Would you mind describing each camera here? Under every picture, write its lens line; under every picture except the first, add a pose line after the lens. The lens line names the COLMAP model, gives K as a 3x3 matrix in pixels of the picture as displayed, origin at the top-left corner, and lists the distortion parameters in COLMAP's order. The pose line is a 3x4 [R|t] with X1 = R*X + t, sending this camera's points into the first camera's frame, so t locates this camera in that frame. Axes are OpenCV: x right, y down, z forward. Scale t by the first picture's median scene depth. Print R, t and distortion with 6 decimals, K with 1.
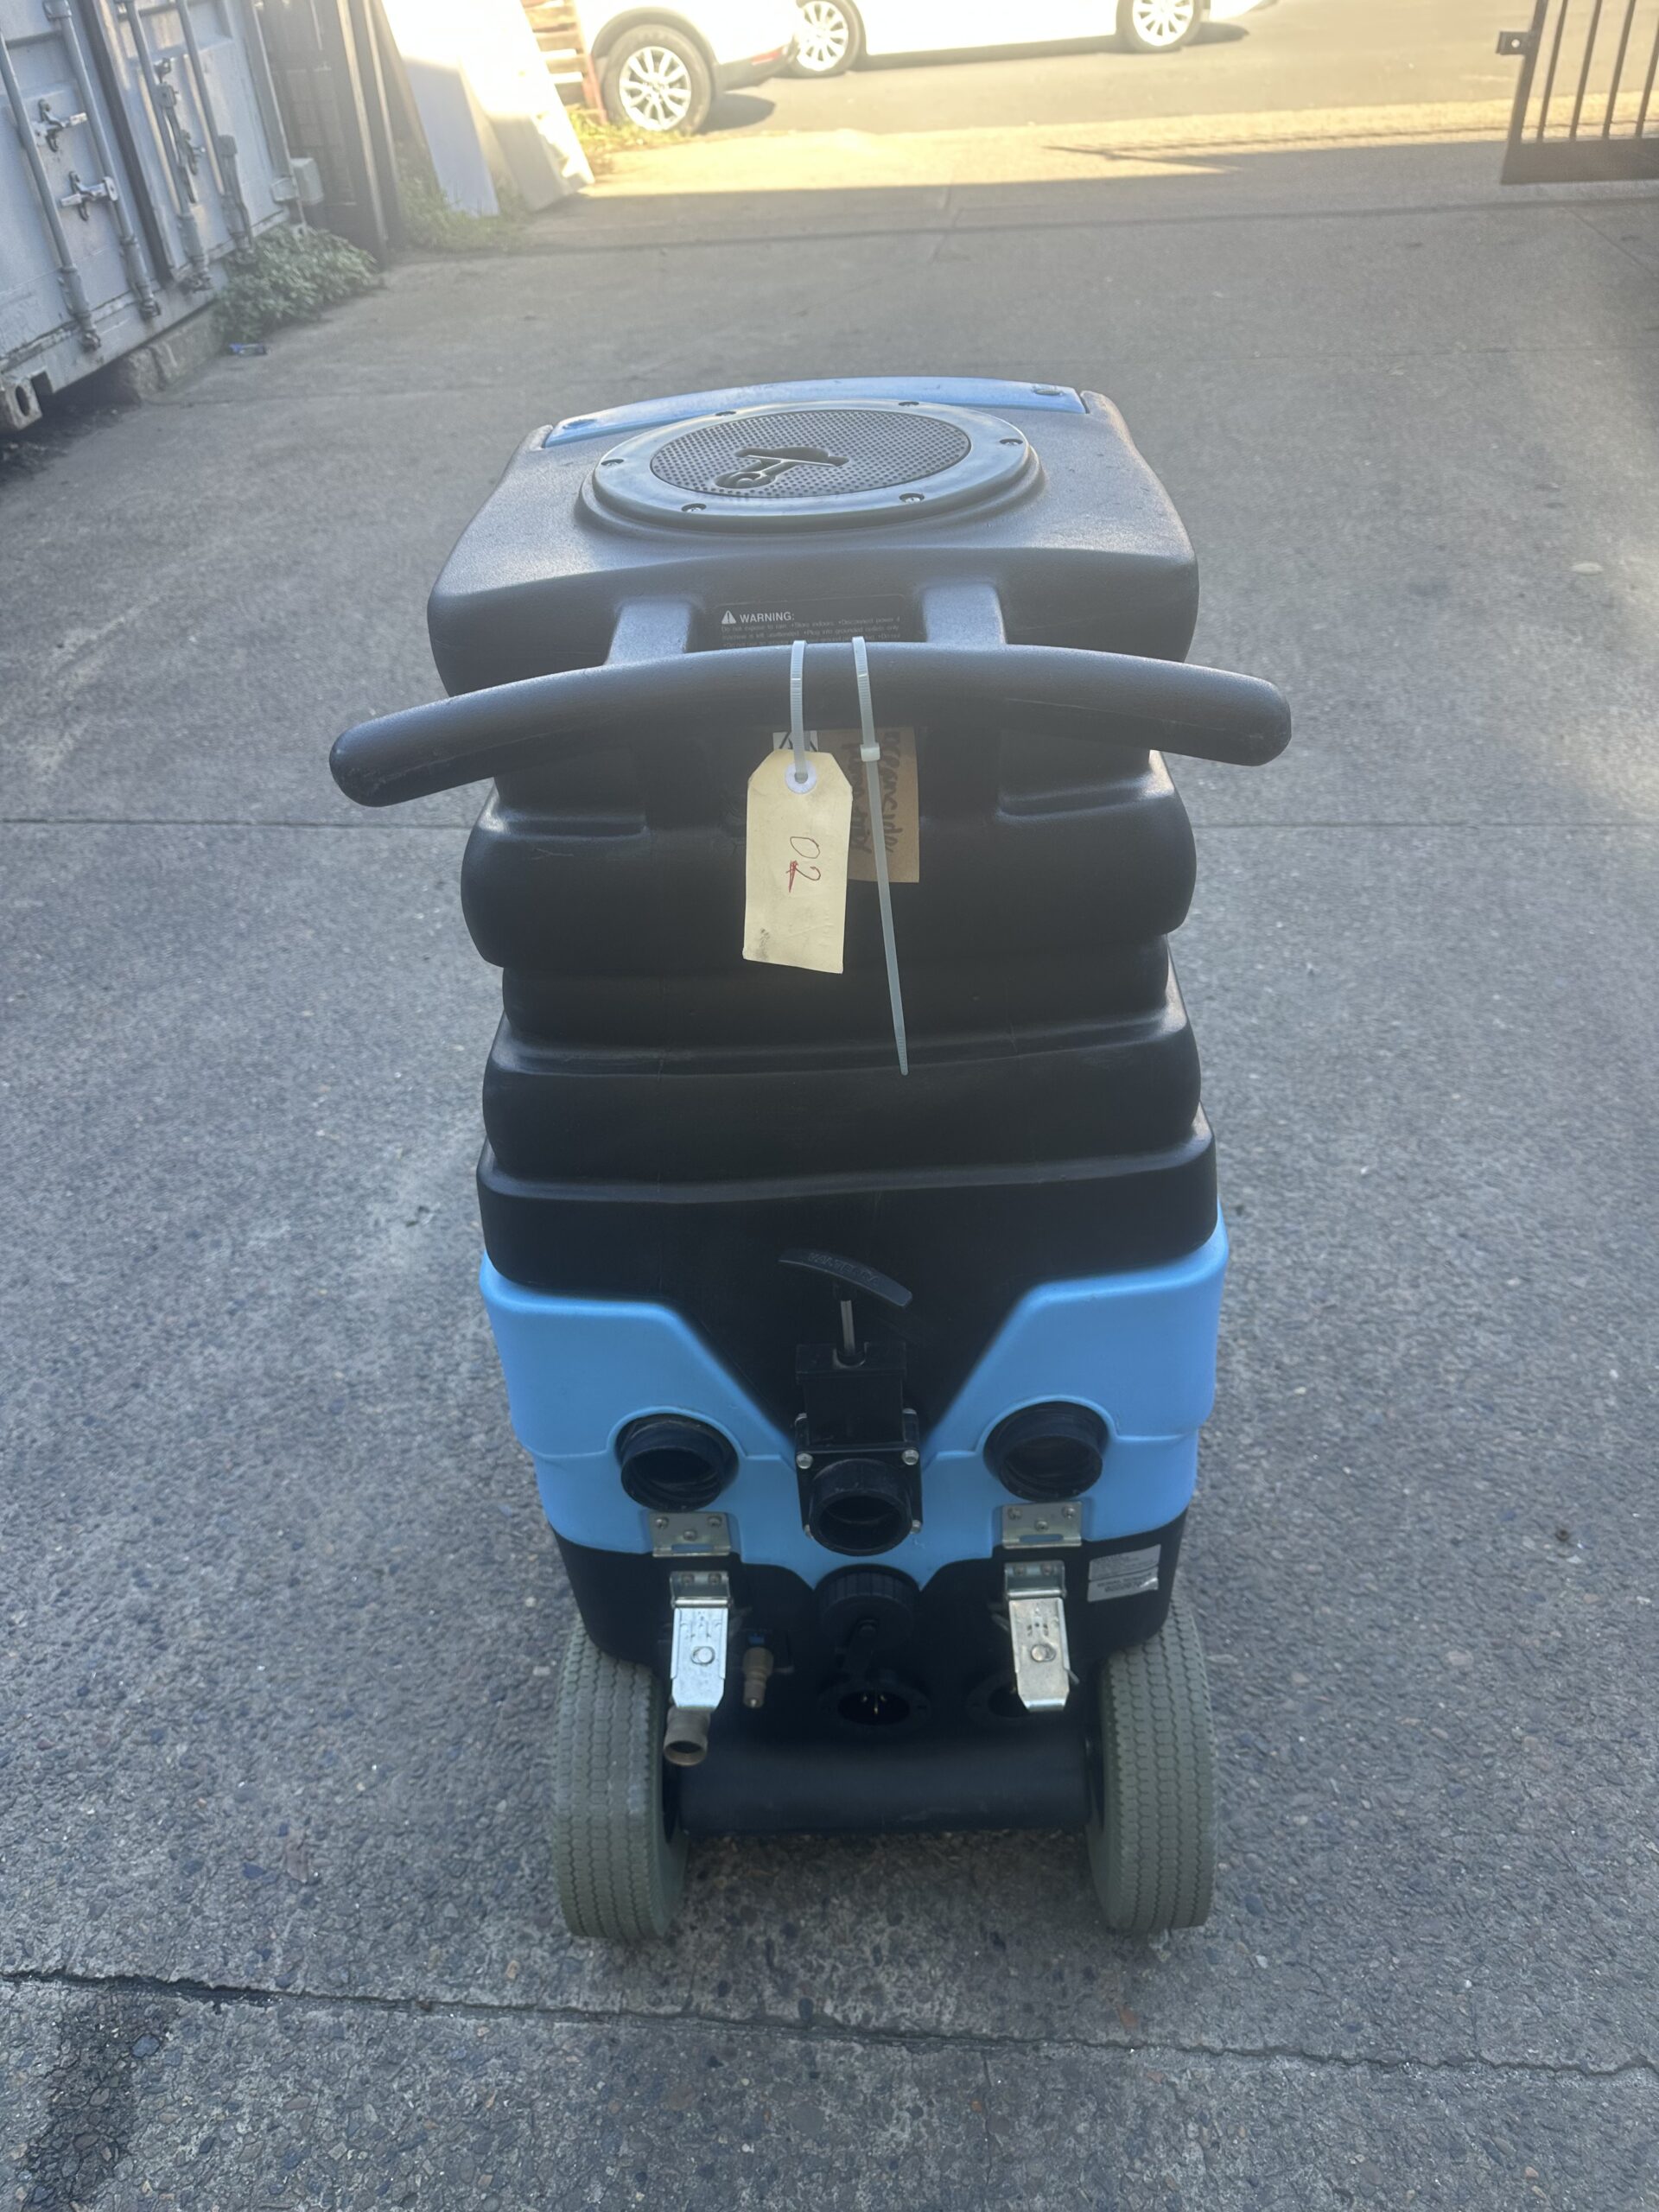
lens RADIAL K [[1566.6, 0, 828.7], [0, 1566.6, 1112.4], [0, 0, 1]] dist [0.010192, -0.019831]
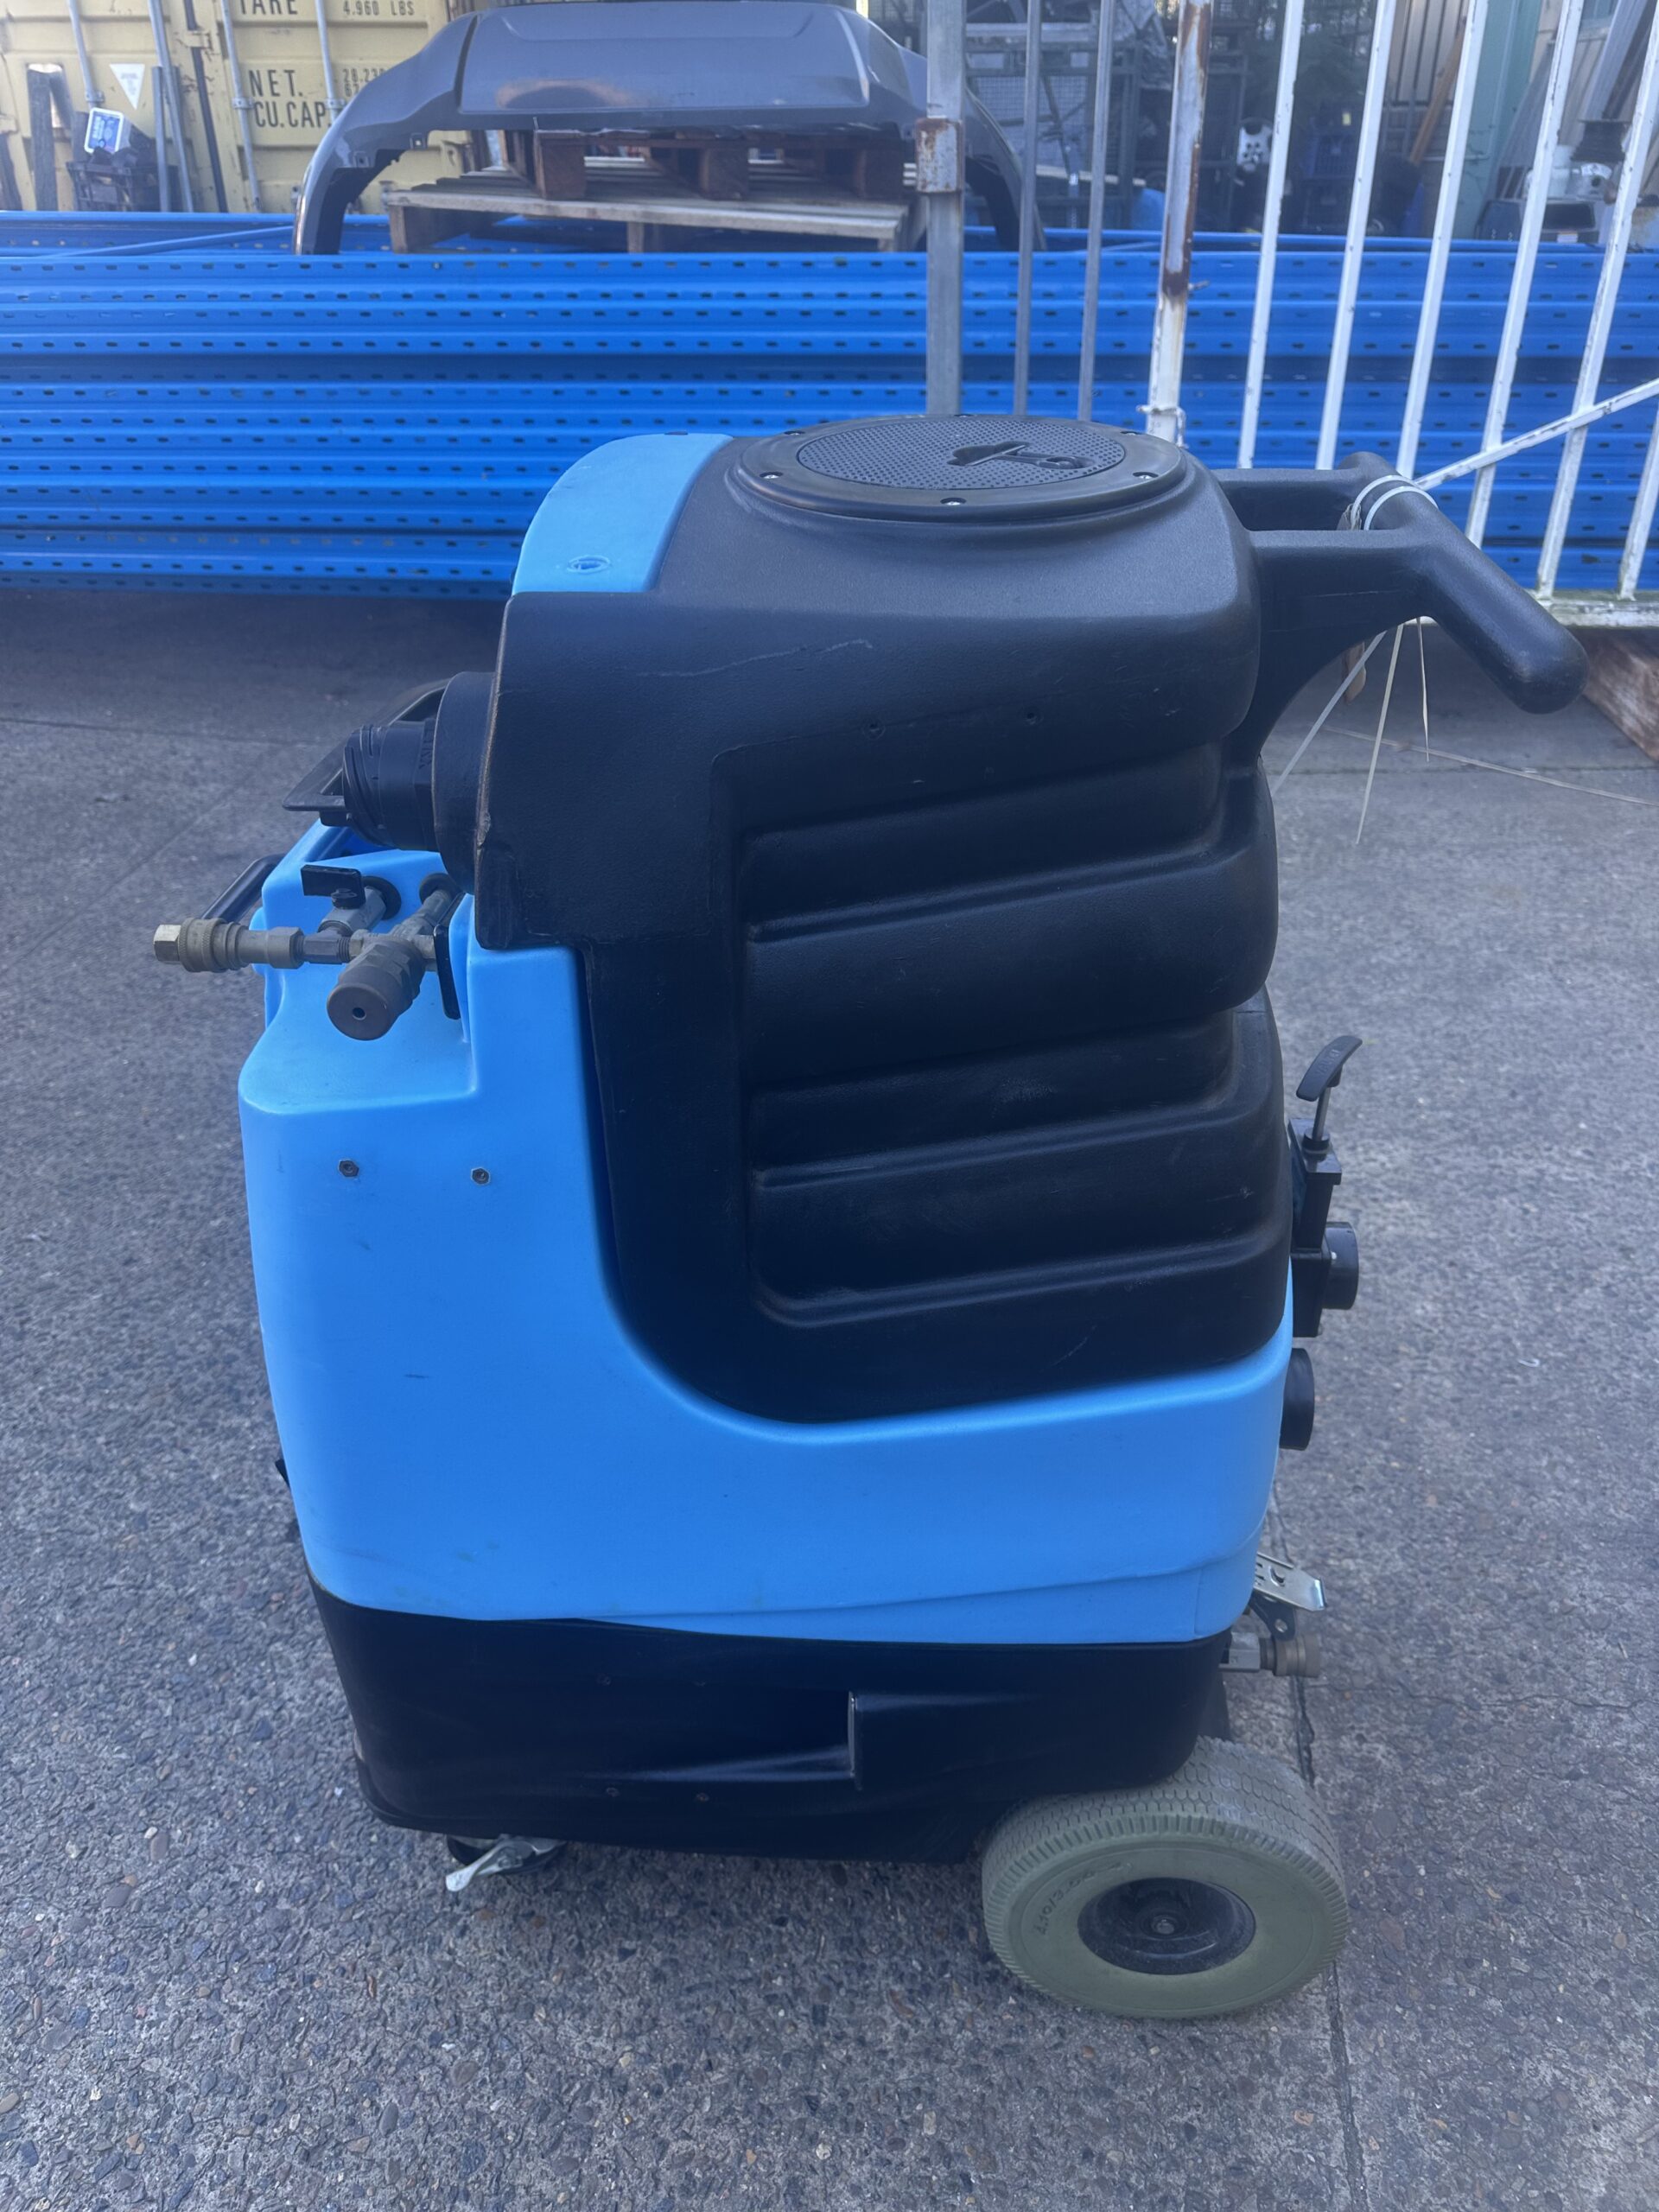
lens RADIAL K [[1583.9, 0, 836.3], [0, 1583.9, 1107.3], [0, 0, 1]] dist [0.001353, -0.010136]
pose [[0.058133, -0.501540, 0.863179, -0.724085], [0.611489, 0.701346, 0.366326, -0.367933], [-0.789114, 0.506529, 0.347458, 0.609817]]
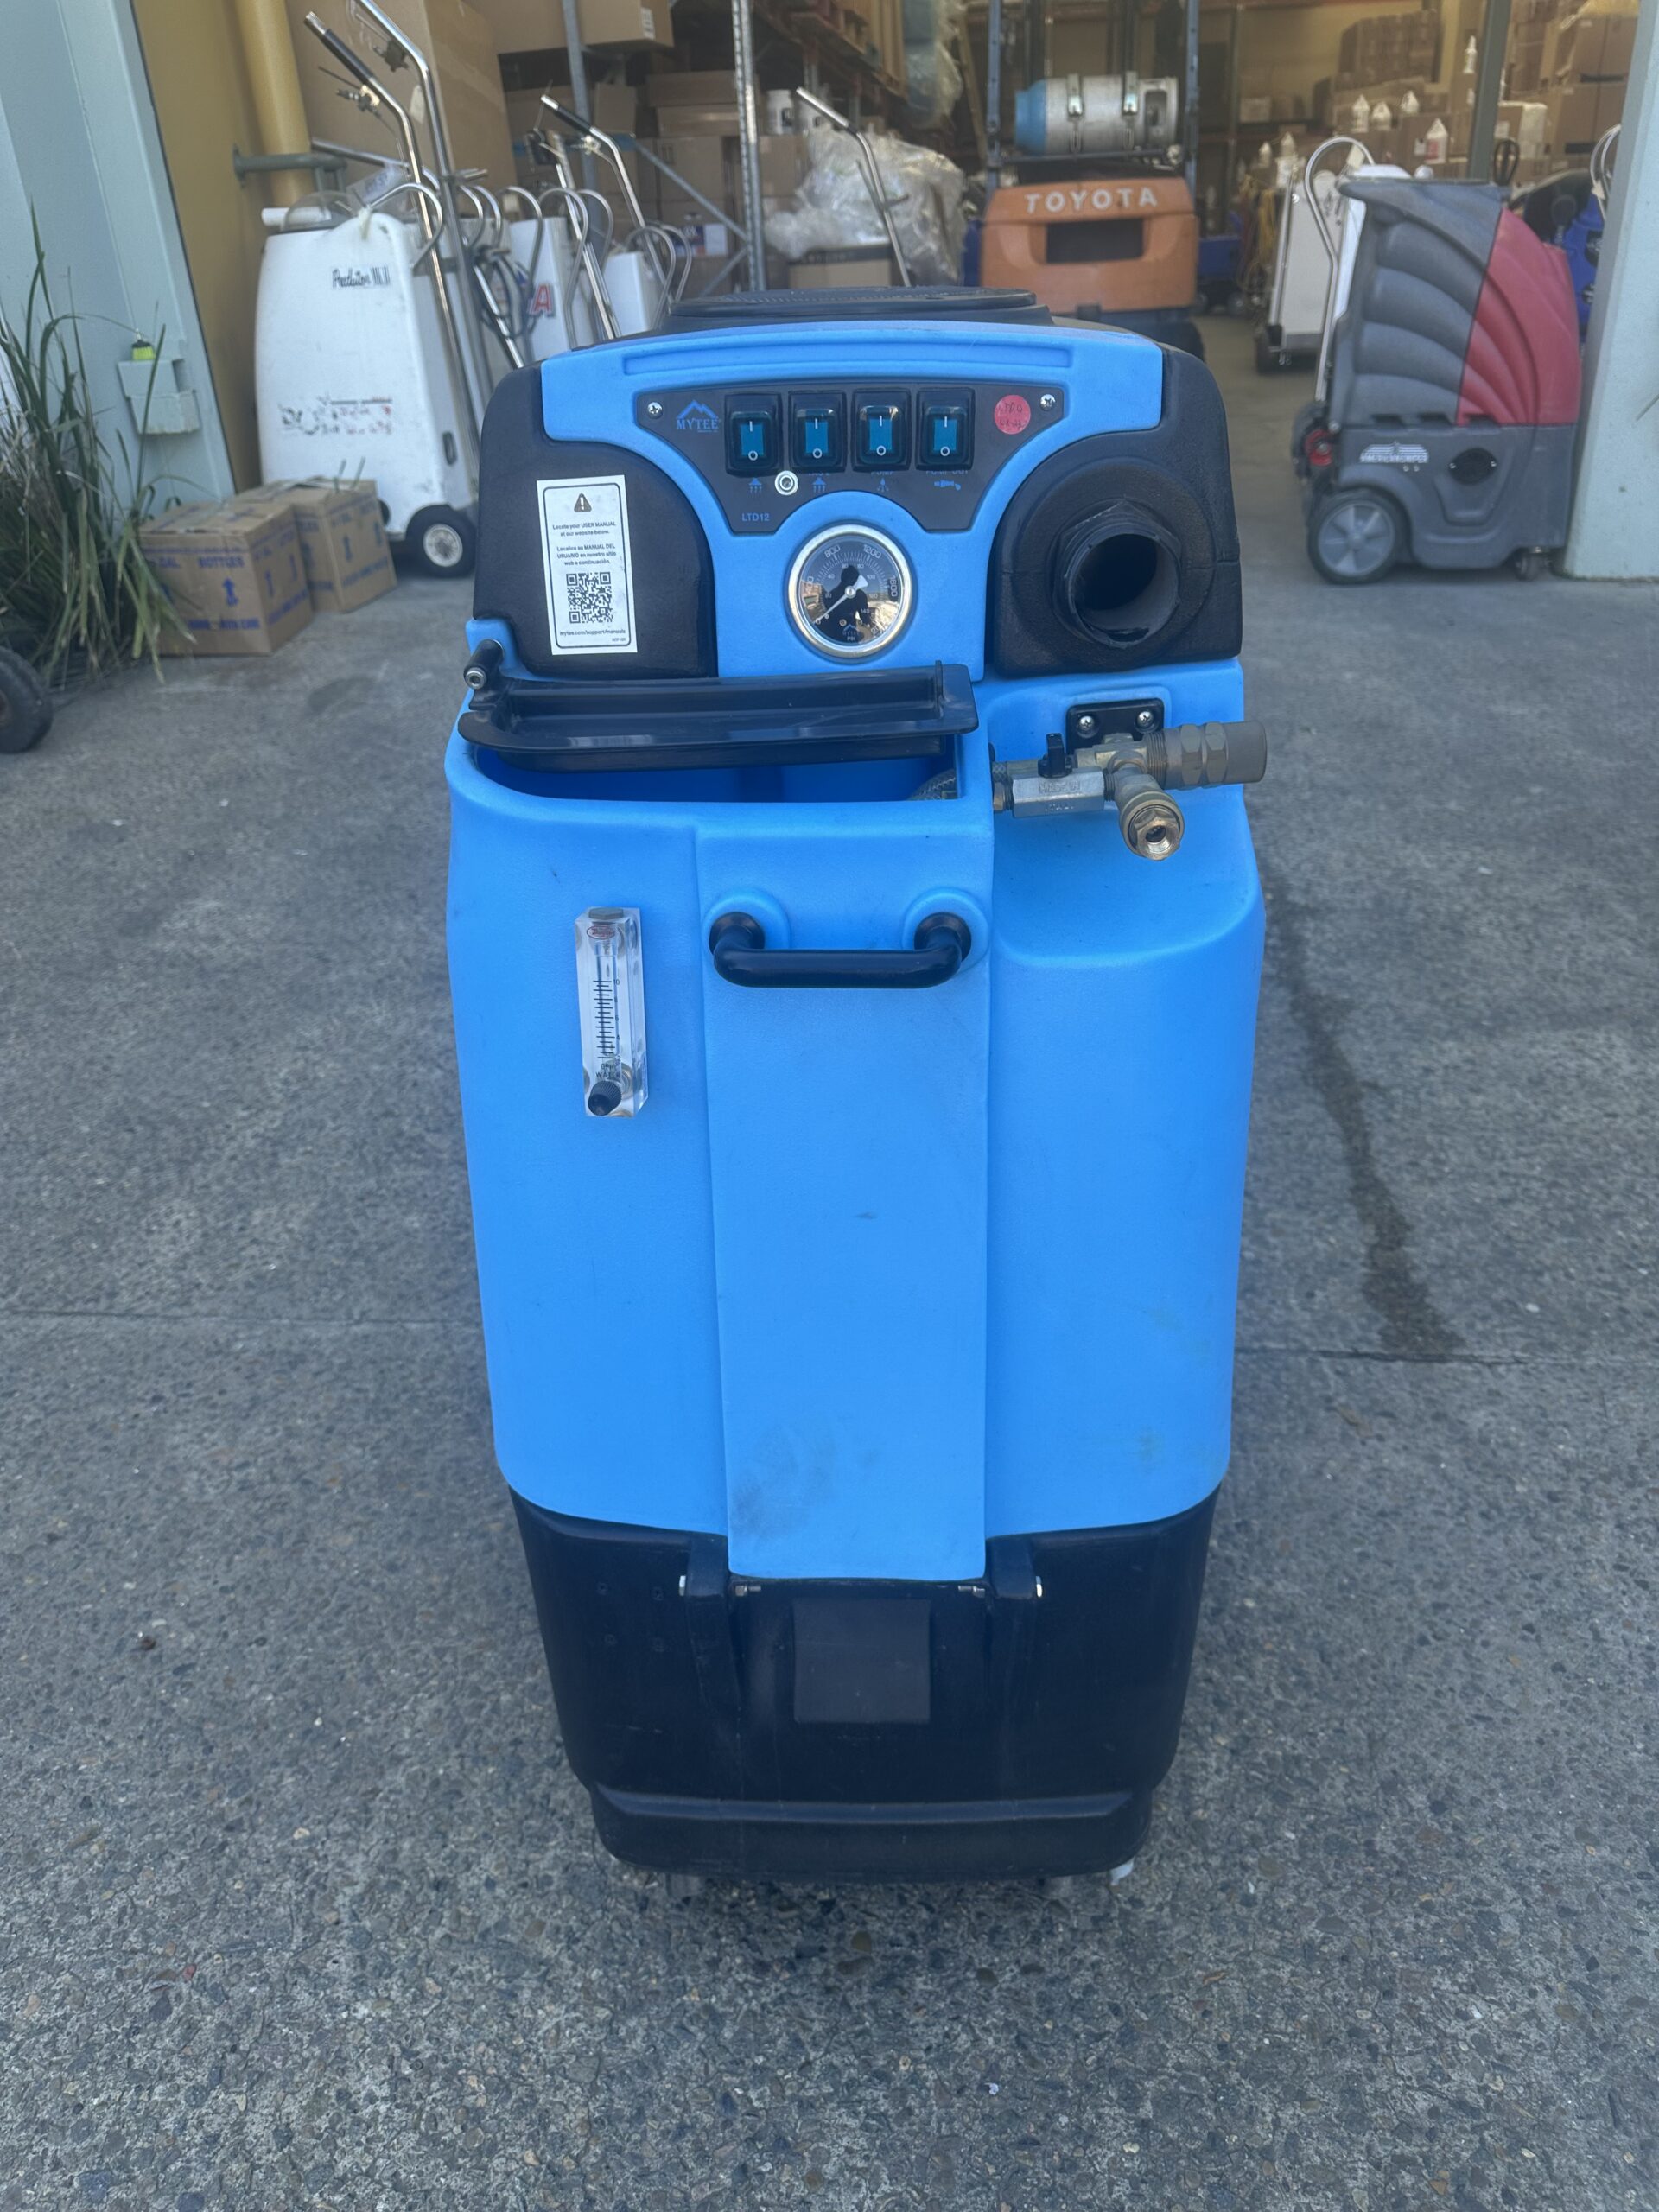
lens RADIAL K [[1592.6, 0, 825.3], [0, 1592.6, 1105.1], [0, 0, 1]] dist [0.000636, -0.010742]
pose [[-0.996057, 0.061271, 0.064159, -0.021111], [0.083633, 0.407230, 0.909488, -0.864990], [0.029598, 0.911268, -0.410749, 1.380677]]
